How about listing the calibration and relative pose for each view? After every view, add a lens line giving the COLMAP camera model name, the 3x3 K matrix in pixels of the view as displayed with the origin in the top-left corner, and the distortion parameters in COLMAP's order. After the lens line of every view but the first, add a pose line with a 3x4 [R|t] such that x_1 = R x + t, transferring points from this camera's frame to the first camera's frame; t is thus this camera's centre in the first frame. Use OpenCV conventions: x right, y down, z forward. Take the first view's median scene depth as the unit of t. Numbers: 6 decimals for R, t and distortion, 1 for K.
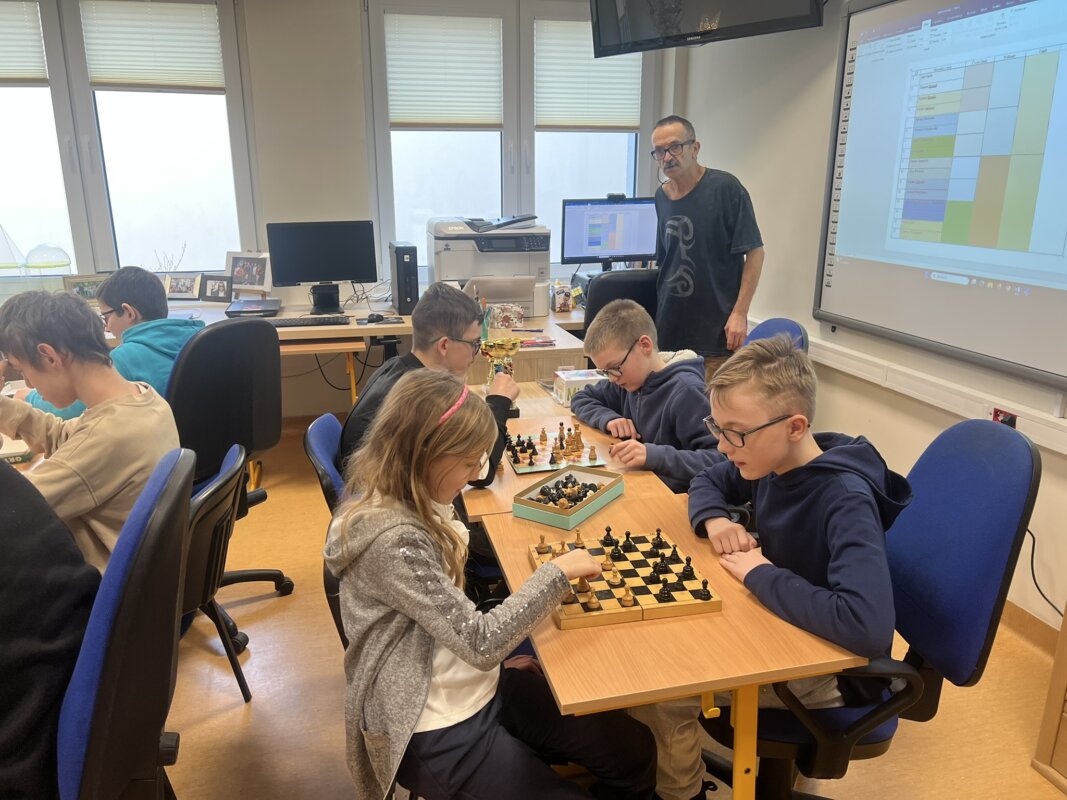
lens RADIAL K [[803.7, 0, 530.1], [0, 803.7, 396.1], [0, 0, 1]] dist [0.048314, -0.054666]
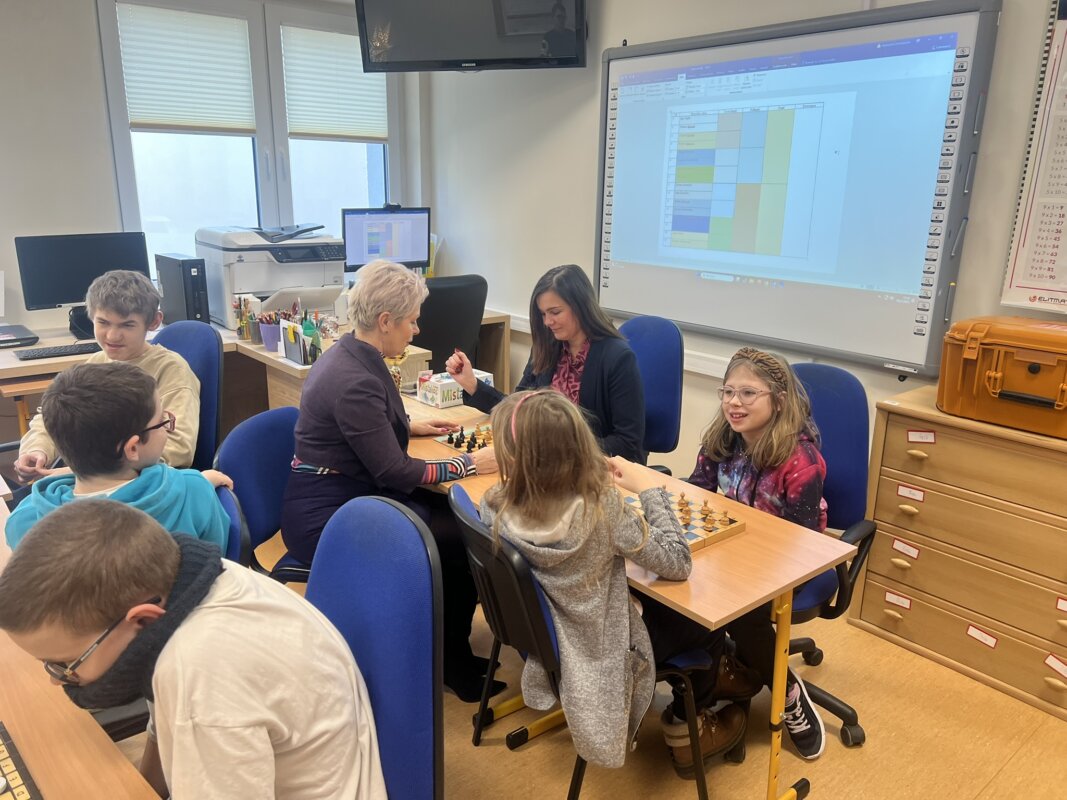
lens RADIAL K [[803.7, 0, 530.1], [0, 803.7, 396.1], [0, 0, 1]] dist [0.048314, -0.054666]
pose [[0.891694, -0.100617, 0.441313, -0.285790], [0.098816, 0.994736, 0.027132, -0.017406], [-0.441720, 0.019416, 0.896943, -0.016191]]
